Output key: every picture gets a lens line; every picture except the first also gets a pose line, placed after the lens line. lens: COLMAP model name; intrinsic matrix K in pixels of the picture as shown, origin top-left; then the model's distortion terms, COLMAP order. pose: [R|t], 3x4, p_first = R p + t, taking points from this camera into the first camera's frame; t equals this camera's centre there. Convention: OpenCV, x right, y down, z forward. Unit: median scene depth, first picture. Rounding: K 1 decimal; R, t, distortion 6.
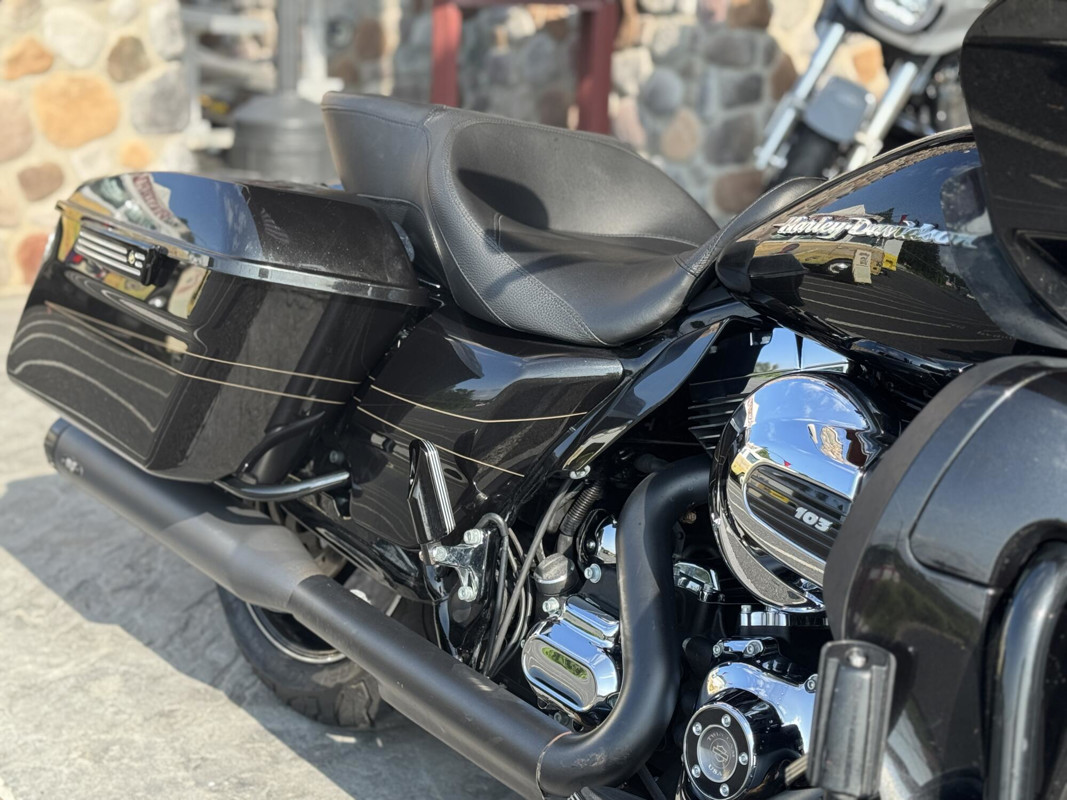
lens RADIAL K [[1847.8, 0, 524.8], [0, 1847.8, 395.4], [0, 0, 1]] dist [0.021756, 0.000000]
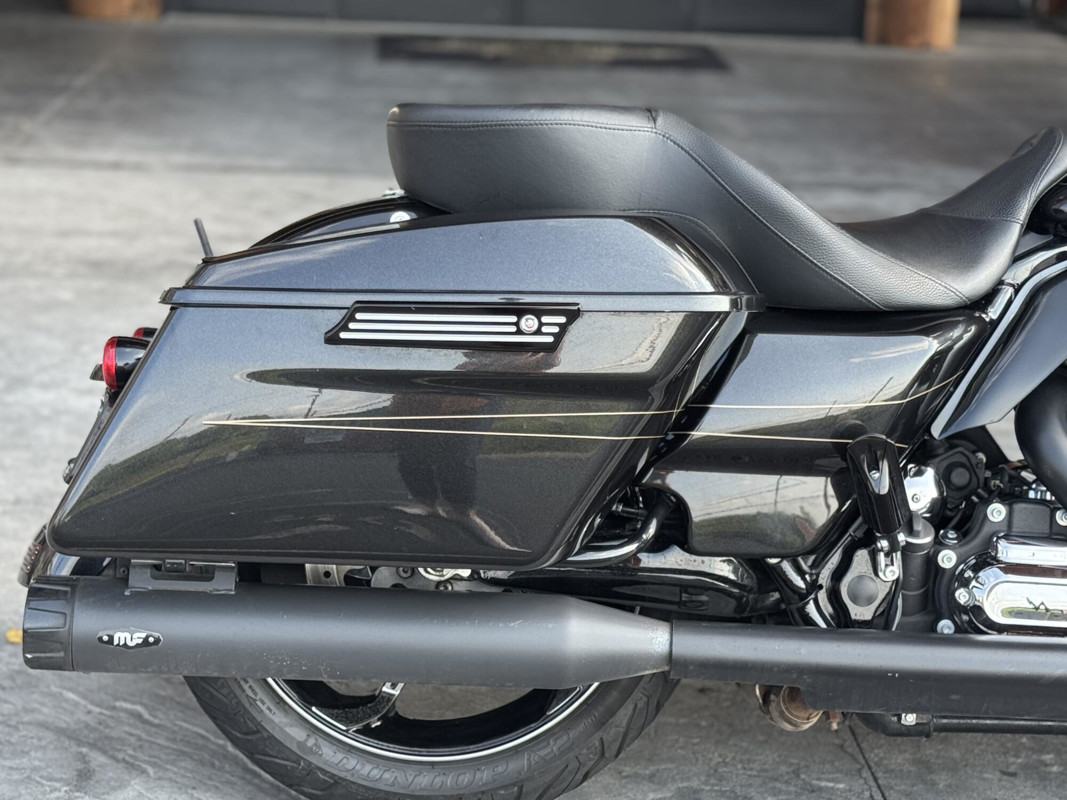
lens RADIAL K [[2259.0, 0, 528.6], [0, 2259.0, 403.2], [0, 0, 1]] dist [0.139280, 0.000000]
pose [[0.562401, -0.220087, 0.797037, -1.373829], [0.193767, 0.972165, 0.131720, -0.229940], [-0.803841, 0.080360, 0.589392, 0.498727]]
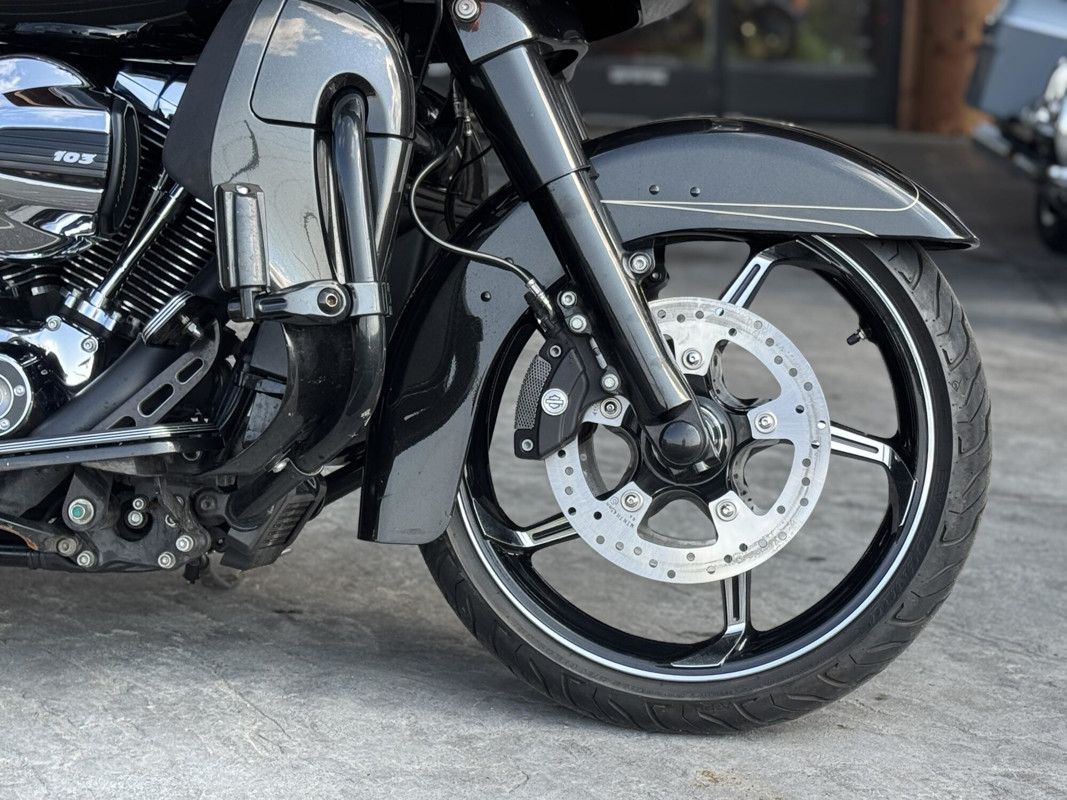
lens RADIAL K [[2259.0, 0, 531.1], [0, 2259.0, 397.1], [0, 0, 1]] dist [0.139280, 0.000000]
pose [[0.685570, -0.146505, 0.713113, -0.671277], [0.179551, 0.983309, 0.029399, 0.214815], [-0.705518, 0.107885, 0.700432, -0.215694]]
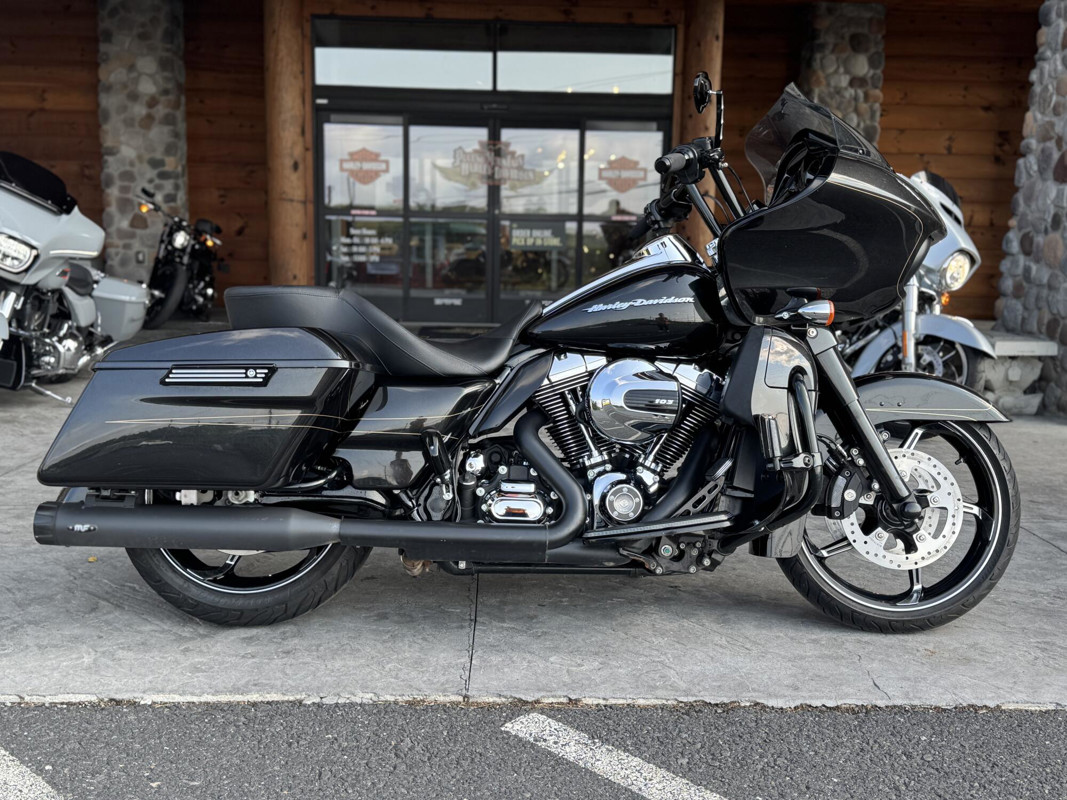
lens RADIAL K [[1177.4, 0, 538.0], [0, 1177.4, 398.9], [0, 0, 1]] dist [0.117925, 0.000000]
pose [[0.584054, -0.135547, 0.800317, -1.327068], [0.213040, 0.976992, 0.009998, 0.002652], [-0.783259, 0.164660, 0.599493, 0.051443]]
